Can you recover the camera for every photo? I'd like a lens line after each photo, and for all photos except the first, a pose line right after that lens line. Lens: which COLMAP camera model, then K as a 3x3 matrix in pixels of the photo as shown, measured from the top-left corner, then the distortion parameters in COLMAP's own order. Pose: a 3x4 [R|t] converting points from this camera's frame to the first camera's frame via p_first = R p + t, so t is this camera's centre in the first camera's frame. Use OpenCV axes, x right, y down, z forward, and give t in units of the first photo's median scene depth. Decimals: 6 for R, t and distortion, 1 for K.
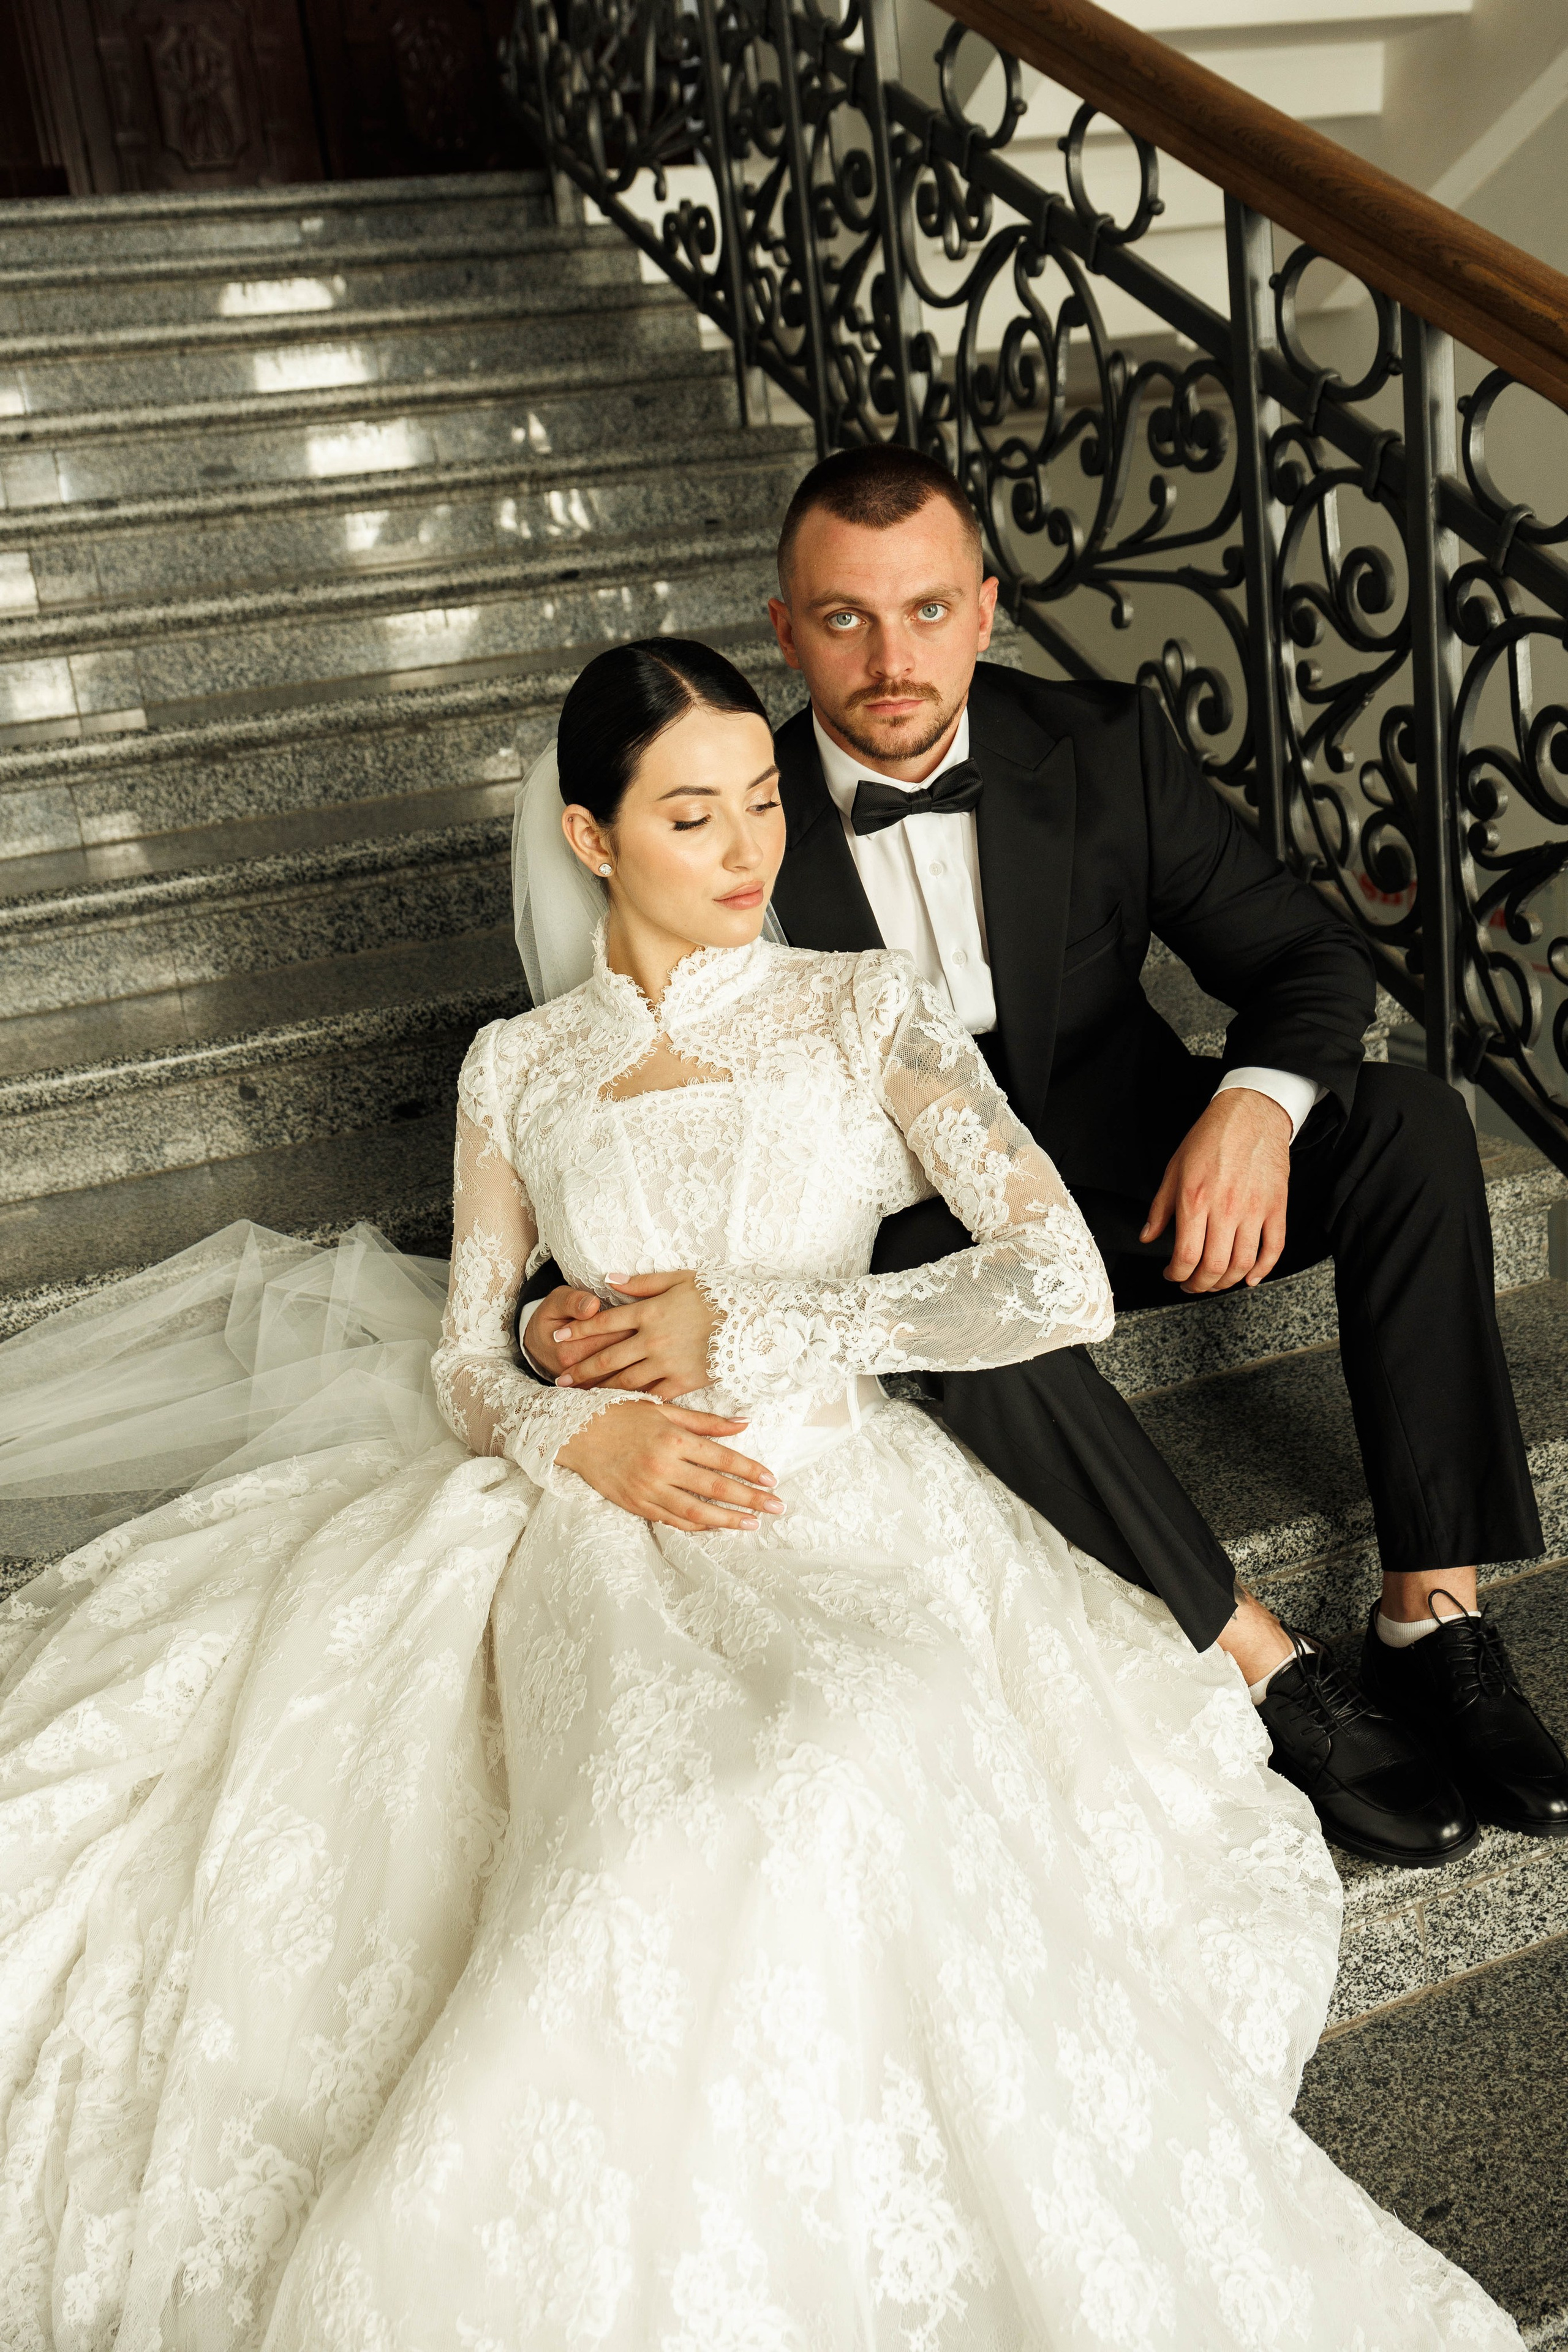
lens RADIAL K [[2414.3, 0, 784.0], [0, 2414.3, 1176.0], [0, 0, 1]] dist [-0.014875, 0.140010]
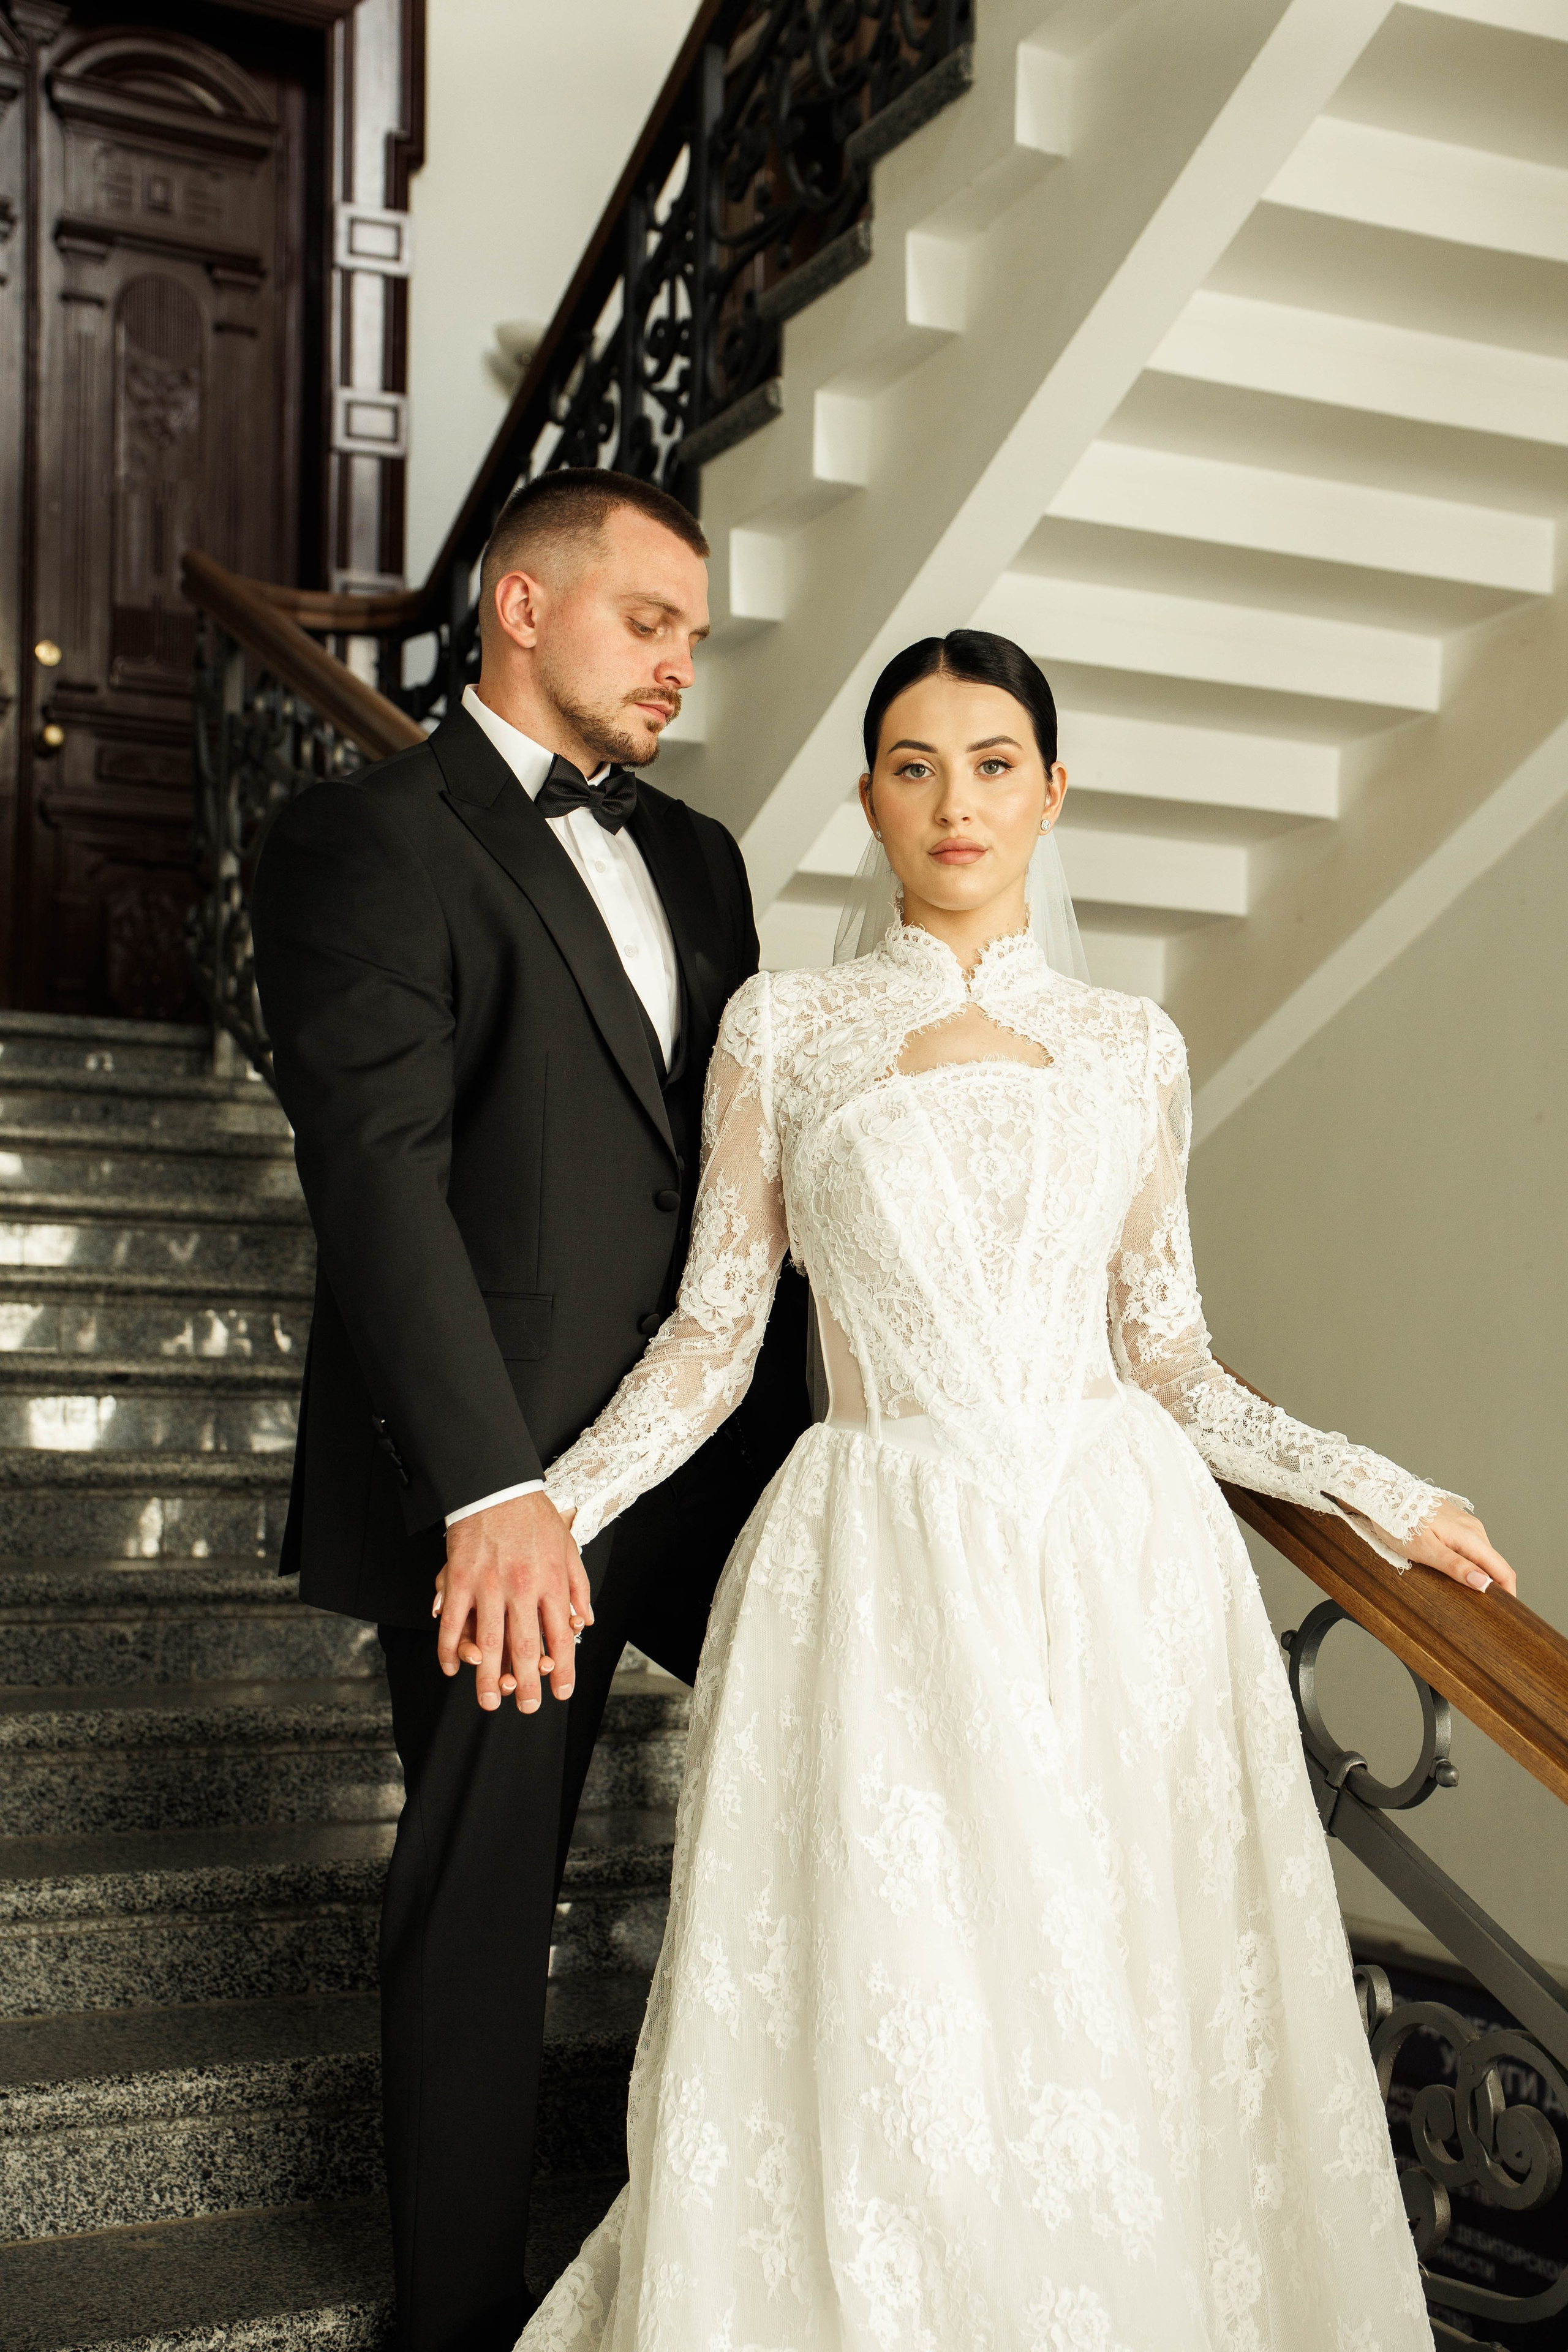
lens RADIAL K [[3235.3, 0, 774.8], [0, 3235.3, 1182.5], [0, 0, 1]] dist [0.074437, 0.880272]
pose [[0.992514, 0.119167, 0.026751, 0.102202], [-0.100187, 0.919672, -0.379692, 0.118362], [-0.069848, 0.374170, 0.924726, -0.205626]]
